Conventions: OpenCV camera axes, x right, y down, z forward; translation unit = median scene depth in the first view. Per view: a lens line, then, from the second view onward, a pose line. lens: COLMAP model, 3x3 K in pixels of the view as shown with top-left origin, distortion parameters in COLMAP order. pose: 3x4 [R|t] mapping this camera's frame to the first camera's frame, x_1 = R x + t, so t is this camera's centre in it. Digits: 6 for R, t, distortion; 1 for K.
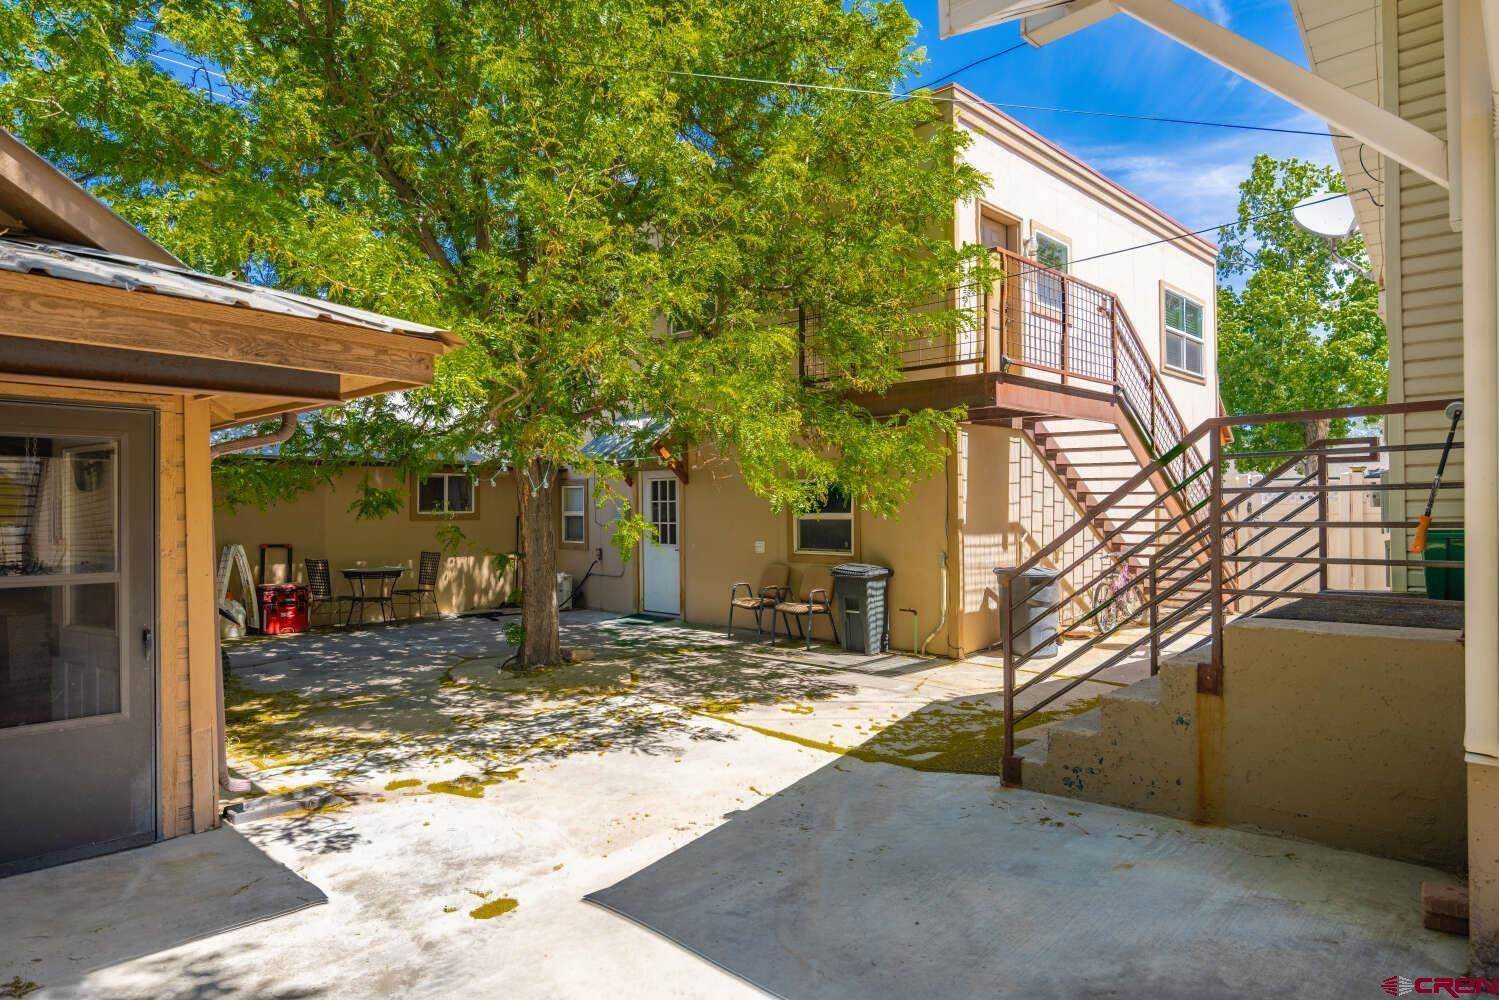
lens RADIAL K [[907.2, 0, 749.5], [0, 907.2, 500.0], [0, 0, 1]] dist [-0.001776, 0.000425]
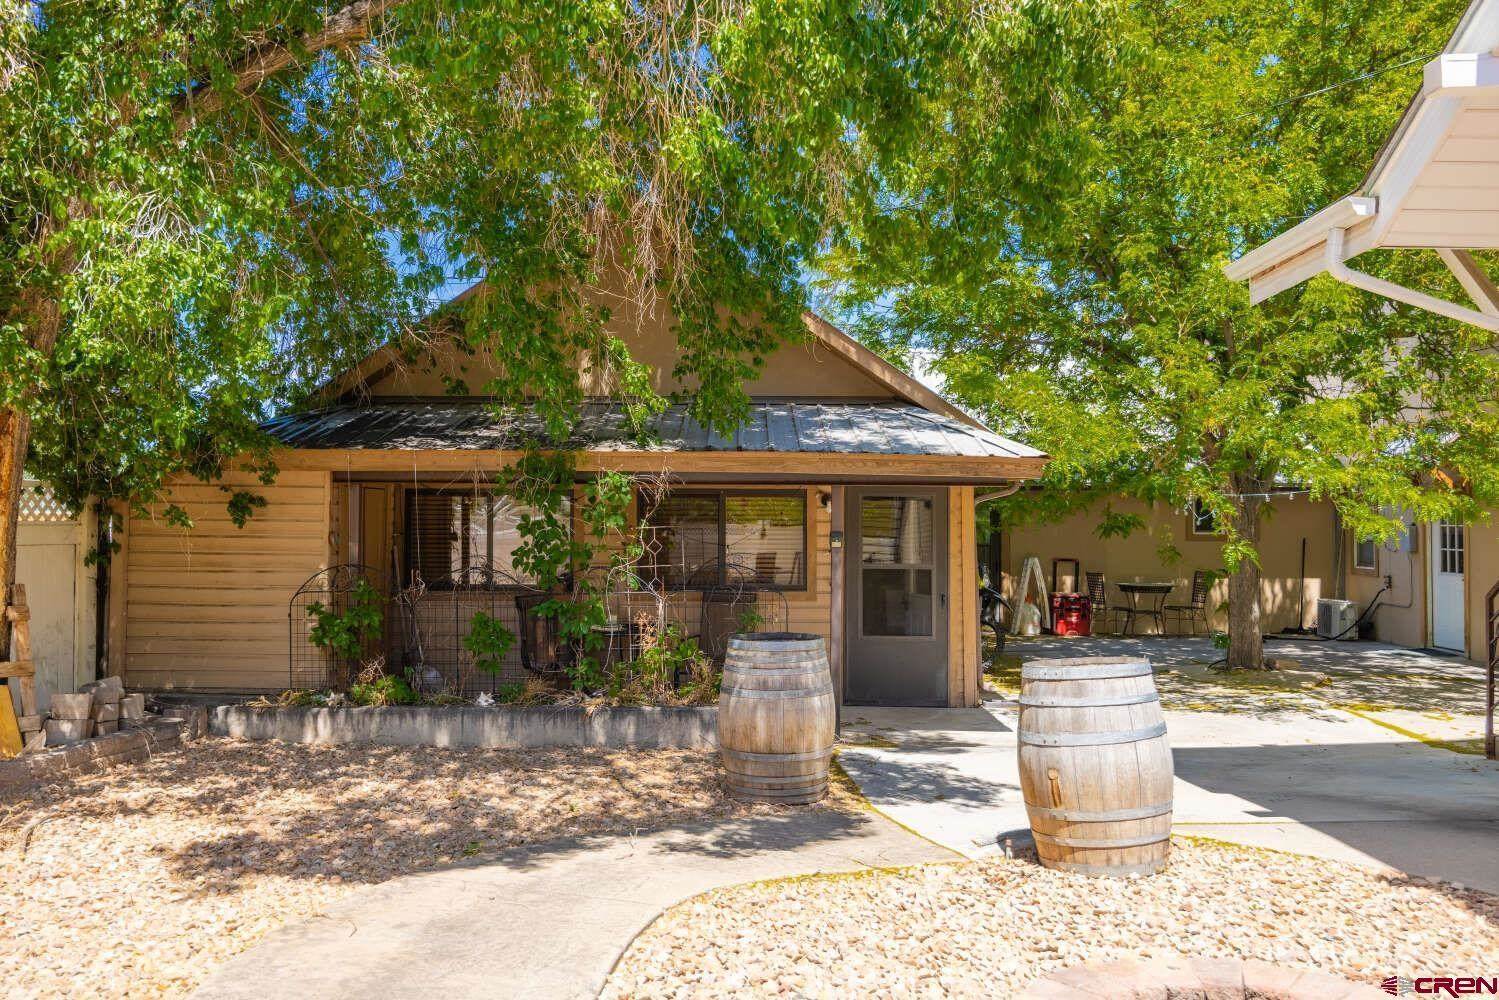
lens RADIAL K [[1299.0, 0, 749.5], [0, 1299.0, 500.0], [0, 0, 1]] dist [-0.000690, 0.000522]
pose [[0.706468, 0.000901, -0.707744, 0.369246], [-0.005907, 0.999972, -0.004623, -0.015490], [0.707720, 0.007447, 0.706454, -0.459947]]
